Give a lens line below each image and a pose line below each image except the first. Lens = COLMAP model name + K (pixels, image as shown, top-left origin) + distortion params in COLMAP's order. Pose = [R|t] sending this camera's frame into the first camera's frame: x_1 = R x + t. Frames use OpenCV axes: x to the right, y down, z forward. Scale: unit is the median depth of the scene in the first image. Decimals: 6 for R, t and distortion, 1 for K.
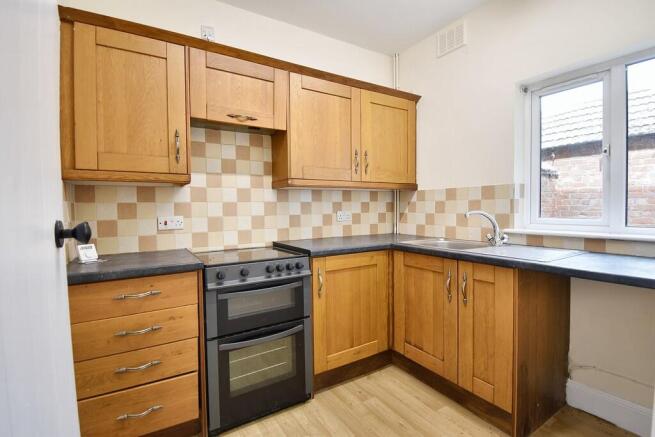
lens RADIAL K [[304.3, 0, 326.1], [0, 304.3, 217.2], [0, 0, 1]] dist [-0.010894, -0.001159]
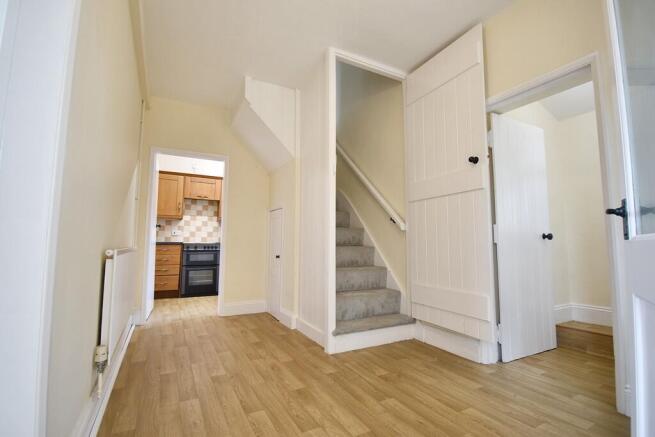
lens RADIAL K [[304.3, 0, 330.8], [0, 304.3, 218.3], [0, 0, 1]] dist [-0.010894, -0.001159]
pose [[0.998312, 0.008941, -0.057385, 1.126551], [-0.016004, 0.992174, -0.123829, 0.218389], [0.055829, 0.124539, 0.990643, -1.802474]]
